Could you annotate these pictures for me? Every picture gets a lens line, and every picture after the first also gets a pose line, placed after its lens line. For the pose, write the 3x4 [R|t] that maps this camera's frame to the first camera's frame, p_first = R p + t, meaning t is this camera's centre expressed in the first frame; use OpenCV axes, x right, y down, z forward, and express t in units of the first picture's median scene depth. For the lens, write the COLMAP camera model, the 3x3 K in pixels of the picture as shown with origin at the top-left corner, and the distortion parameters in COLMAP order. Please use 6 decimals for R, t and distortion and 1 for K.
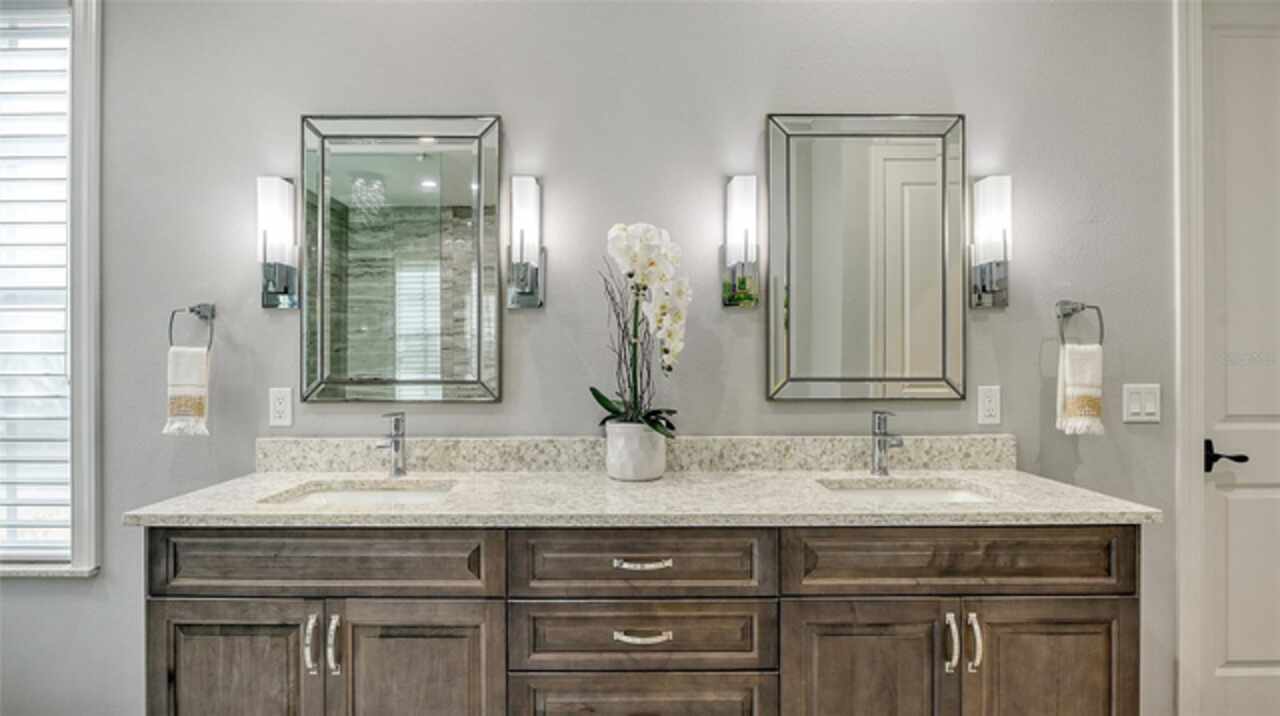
lens RADIAL K [[651.6, 0, 642.7], [0, 651.6, 360.5], [0, 0, 1]] dist [-0.009184, 0.002402]
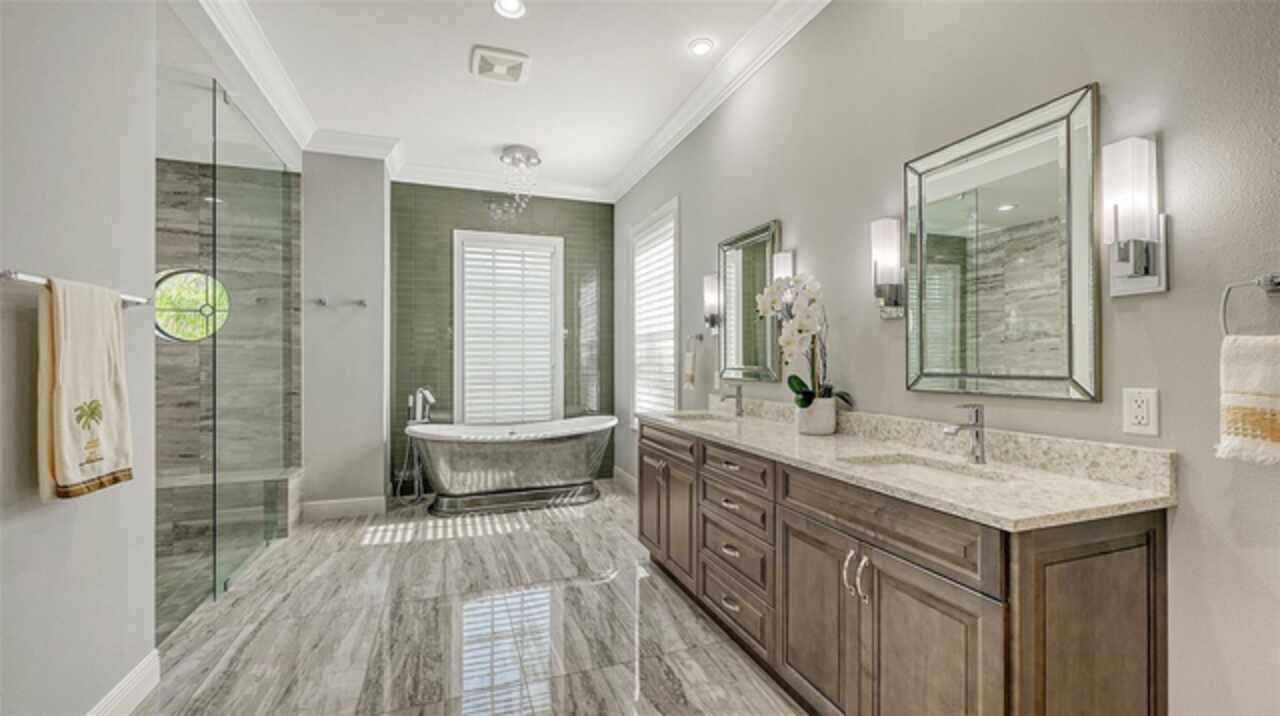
lens RADIAL K [[518.9, 0, 646.0], [0, 518.9, 358.0], [0, 0, 1]] dist [-0.000890, 0.000817]
pose [[0.347770, -0.001968, -0.937578, 0.954654], [0.001639, 0.999998, -0.001491, -0.000017], [0.937578, -0.001018, 0.347772, 0.174790]]
